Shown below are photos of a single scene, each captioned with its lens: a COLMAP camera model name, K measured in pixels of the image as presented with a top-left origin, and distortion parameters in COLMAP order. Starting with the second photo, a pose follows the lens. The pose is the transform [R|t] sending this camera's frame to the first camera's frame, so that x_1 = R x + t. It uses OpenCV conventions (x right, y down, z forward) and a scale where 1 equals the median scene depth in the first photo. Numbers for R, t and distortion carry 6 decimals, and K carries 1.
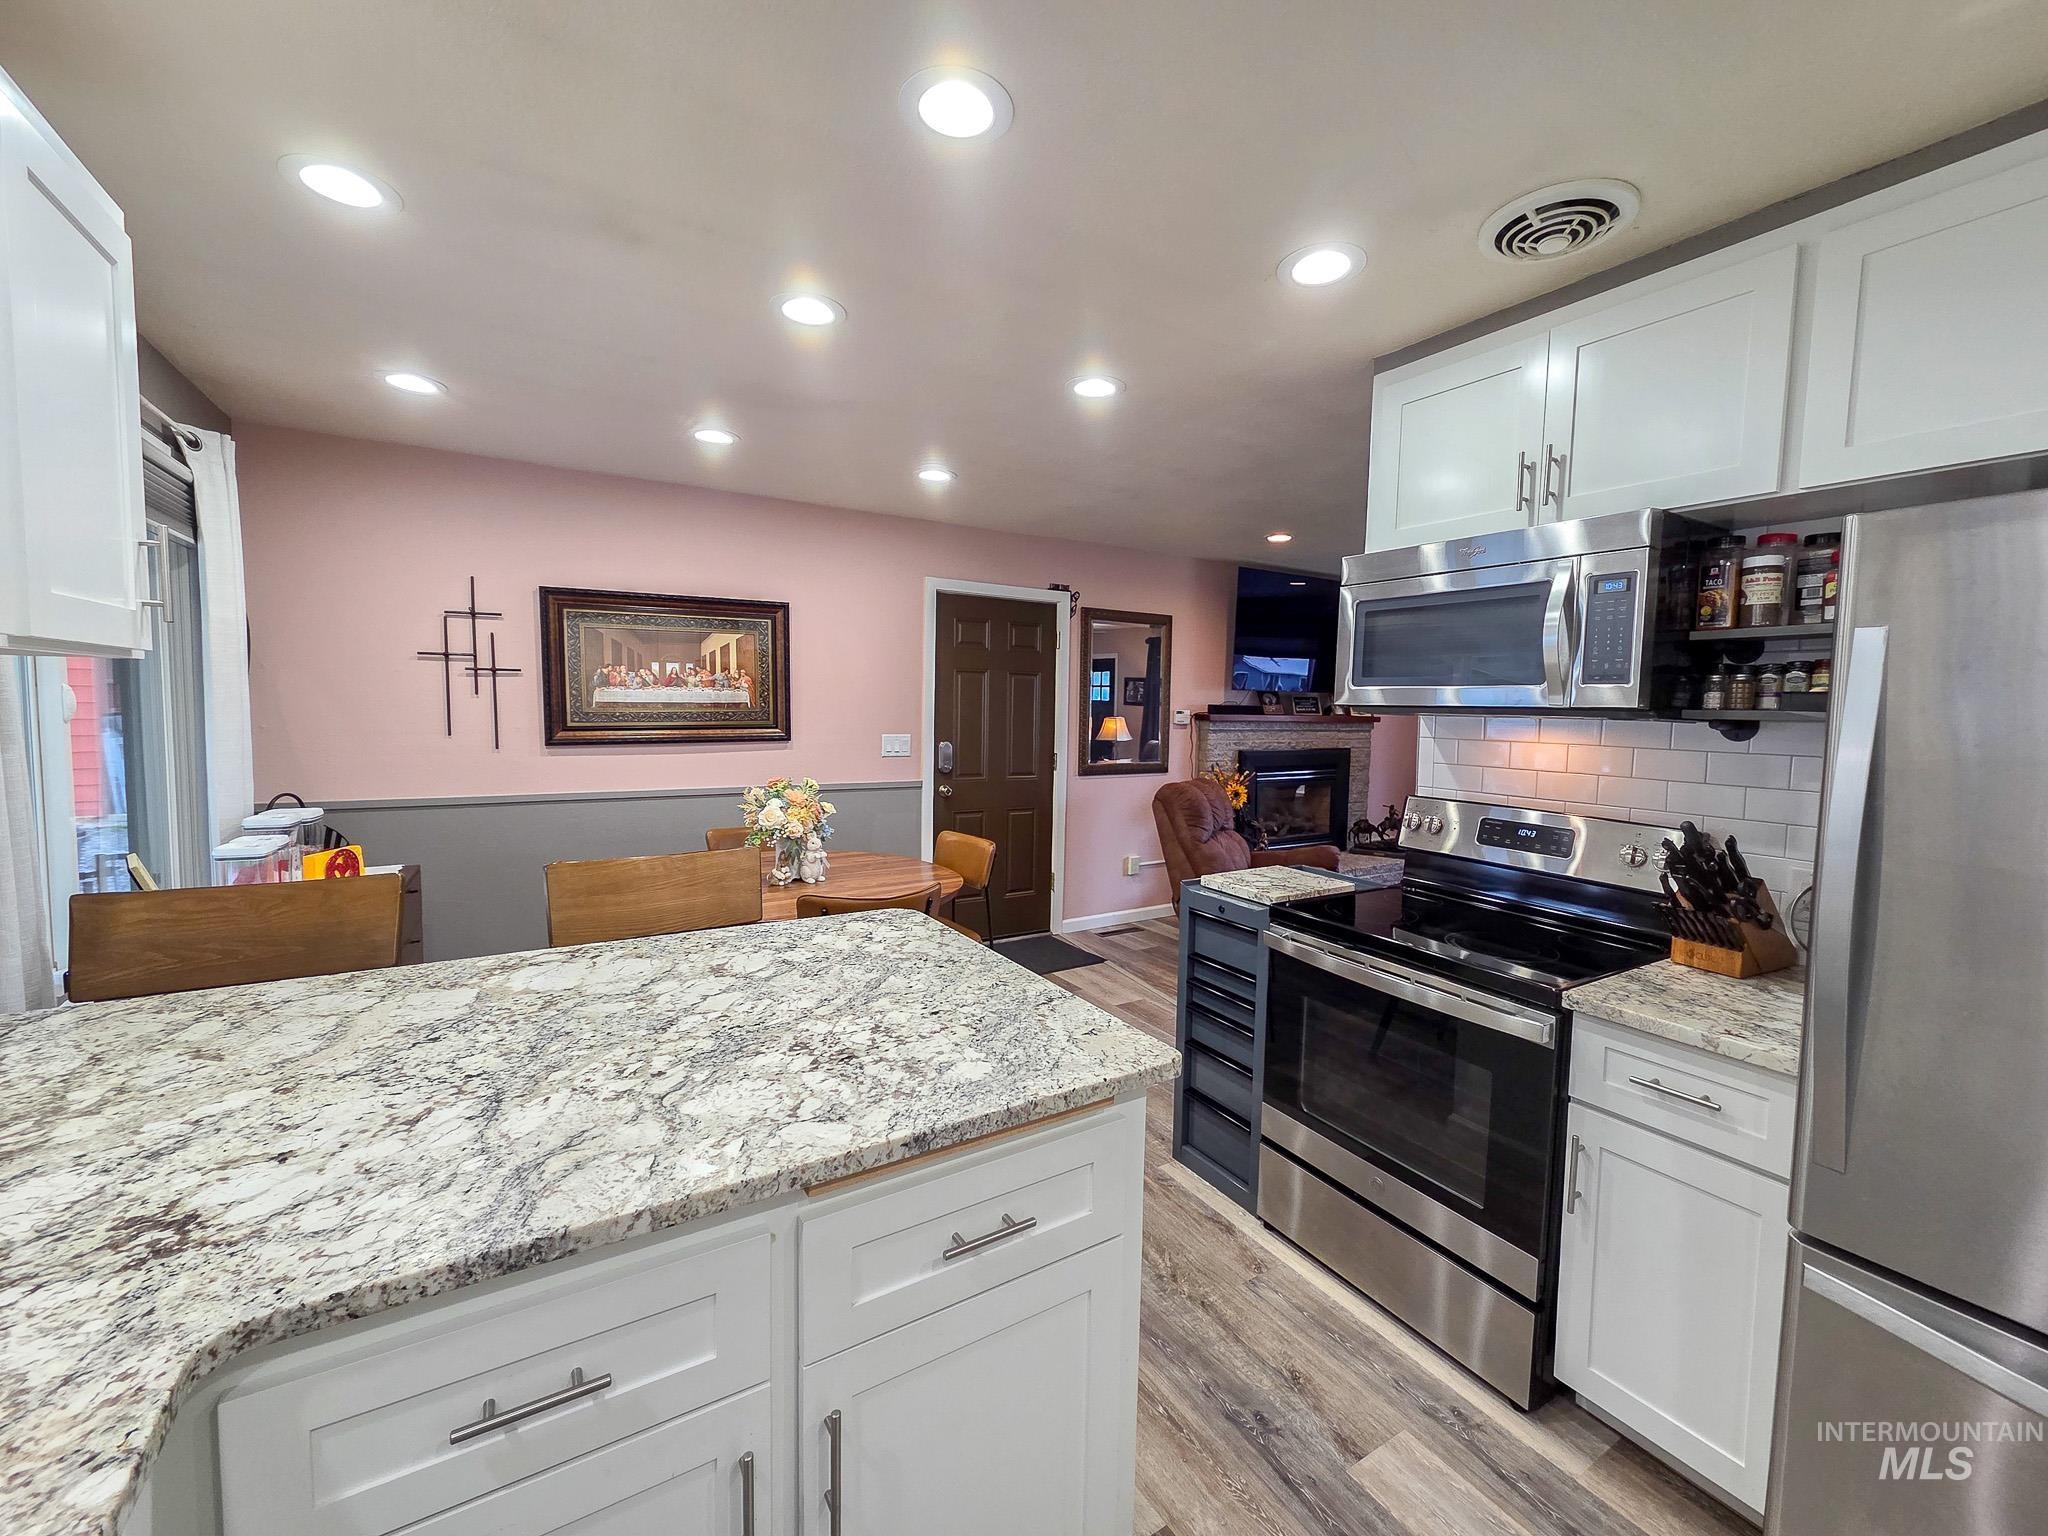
lens RADIAL K [[838.2, 0, 1047.0], [0, 838.2, 762.1], [0, 0, 1]] dist [0.011395, -0.003640]
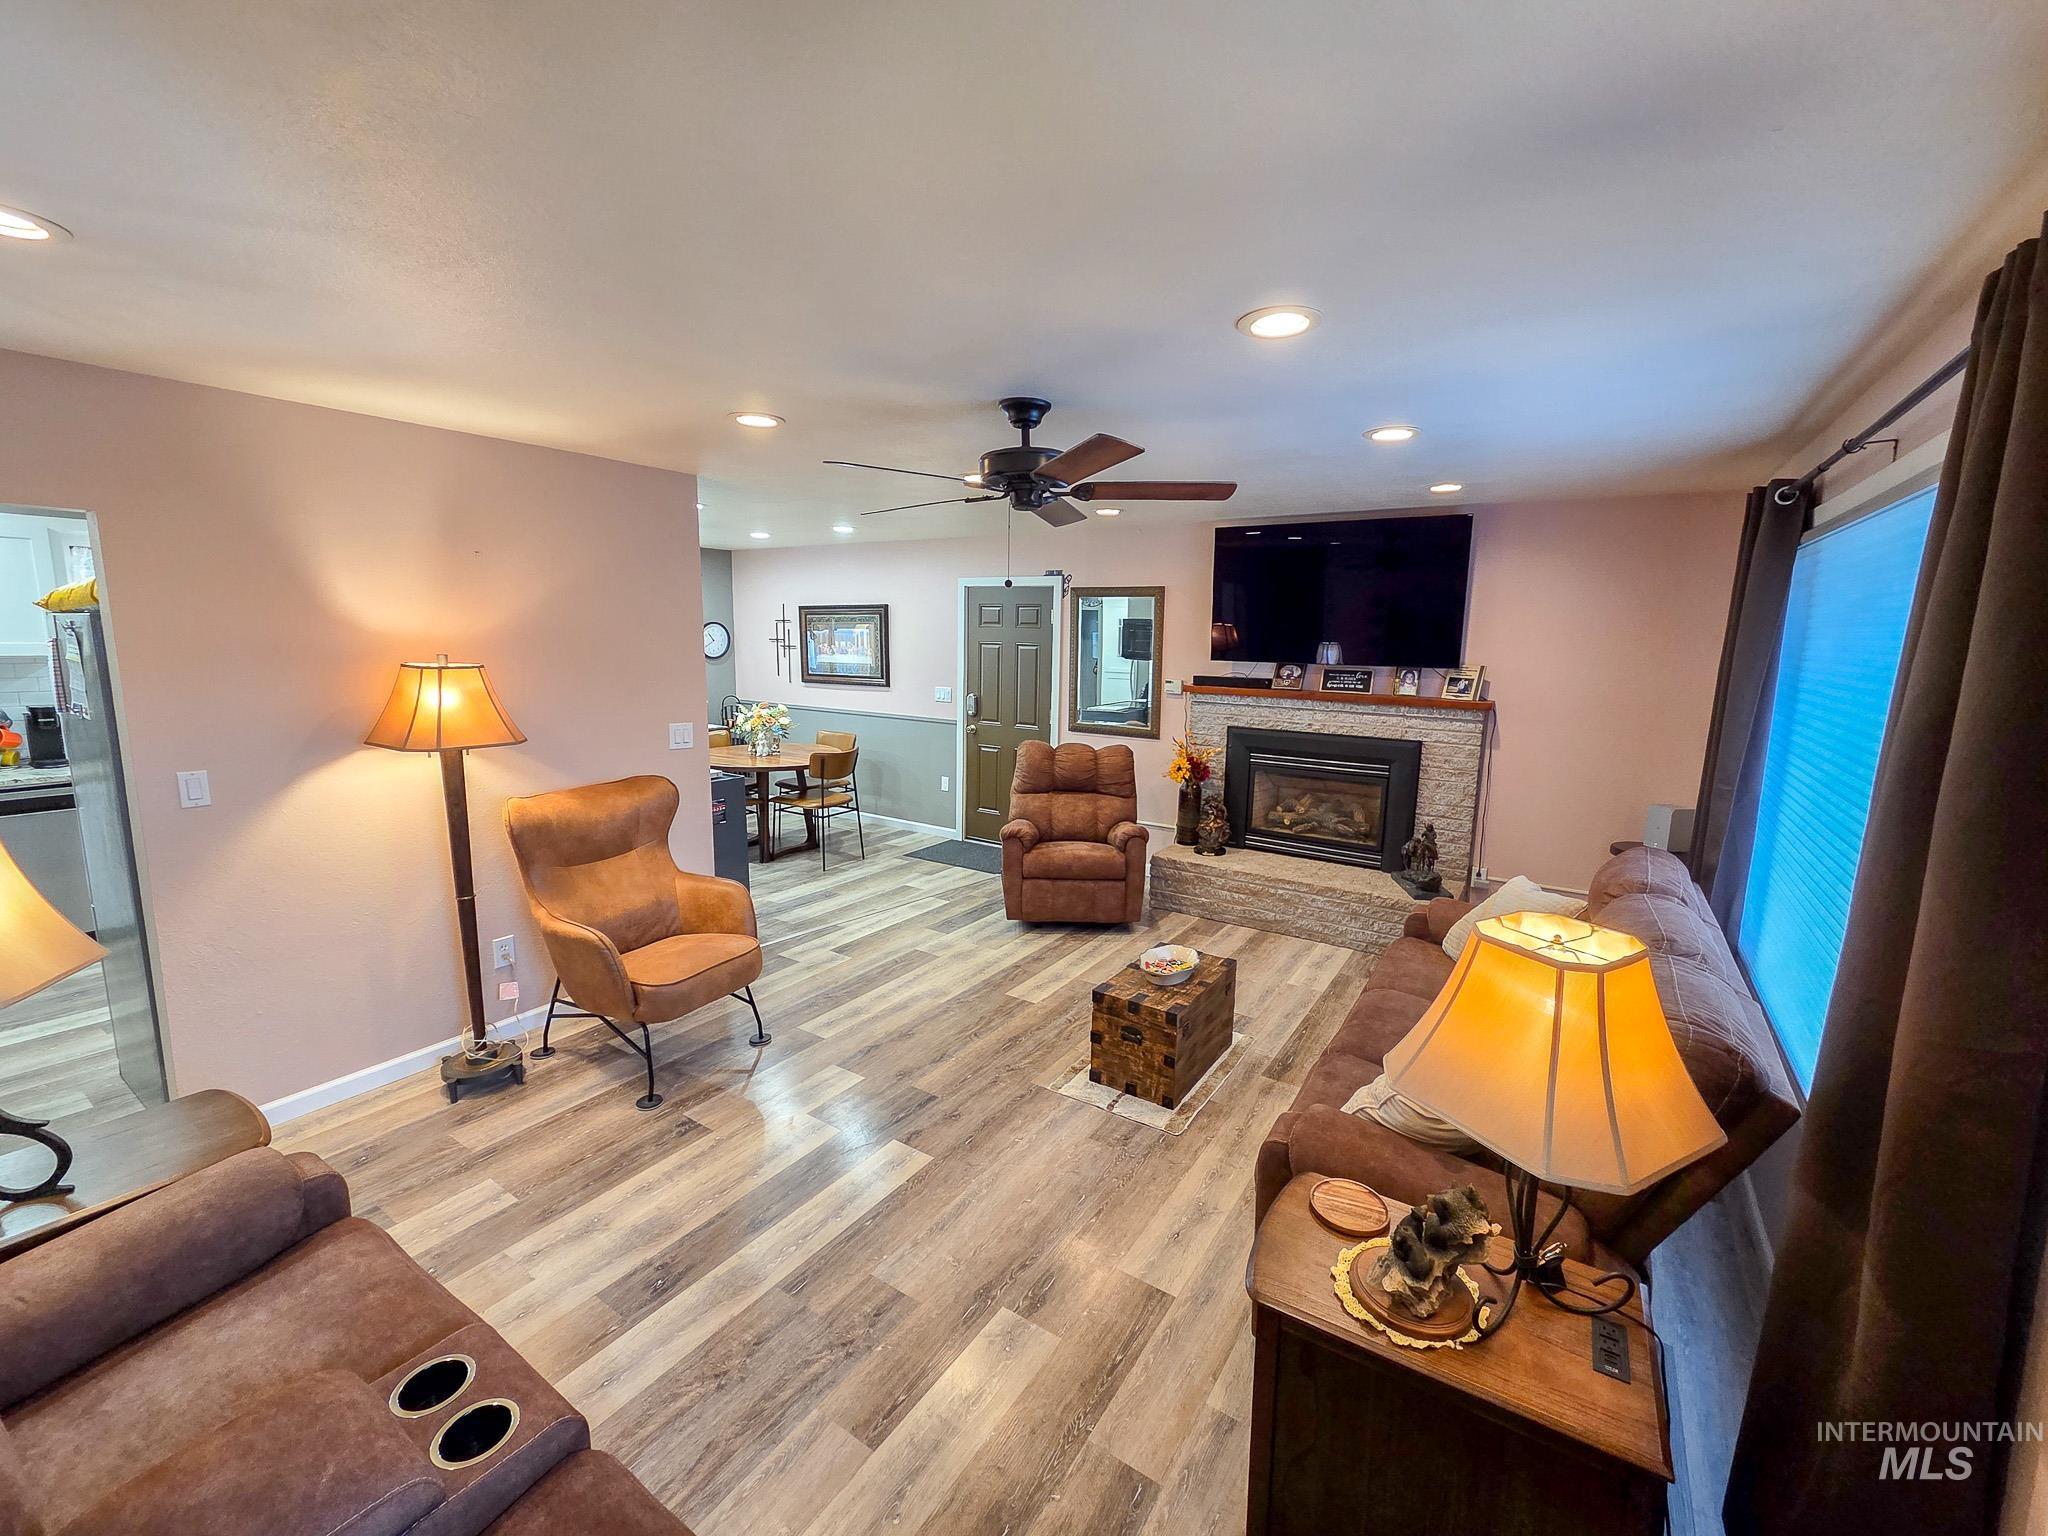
lens RADIAL K [[838.2, 0, 1031.2], [0, 838.2, 760.7], [0, 0, 1]] dist [0.011395, -0.003640]
pose [[0.409389, 0.129455, -0.903129, 1.623128], [-0.074555, 0.991319, 0.108300, -0.099317], [0.909309, 0.022996, 0.415486, 0.683484]]
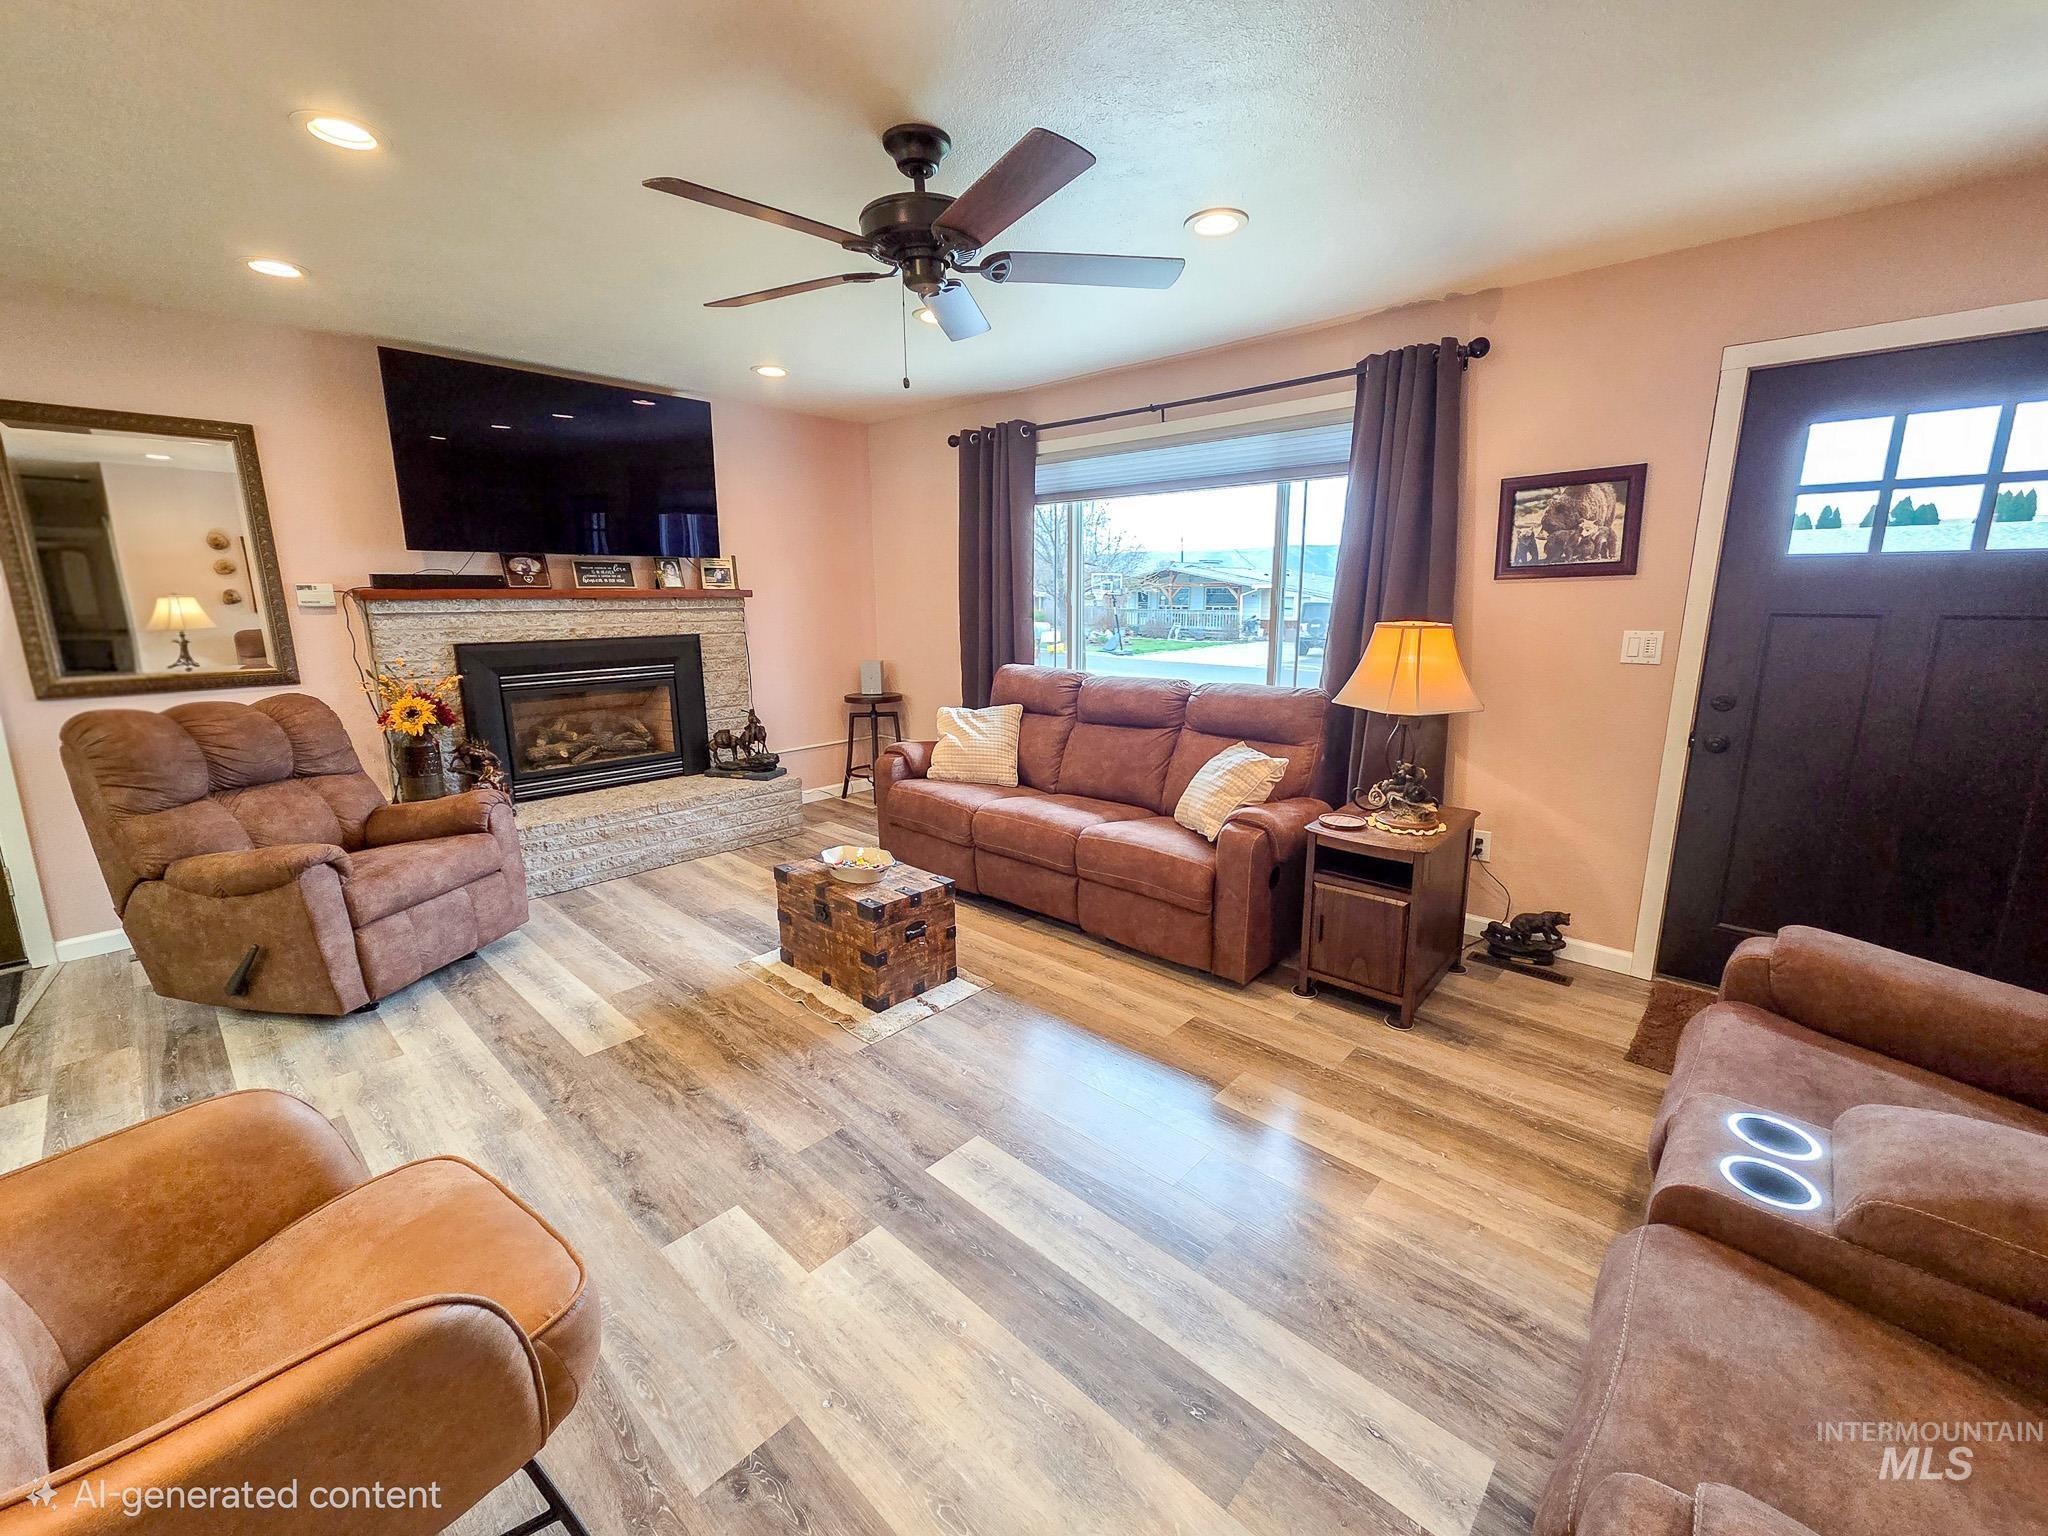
lens RADIAL K [[838.2, 0, 1048.9], [0, 838.2, 762.9], [0, 0, 1]] dist [0.011395, -0.003640]
pose [[0.962629, -0.076128, 0.259902, 0.828174], [0.040427, 0.989319, 0.140047, 0.007664], [-0.267788, -0.124307, 0.955425, 0.365173]]
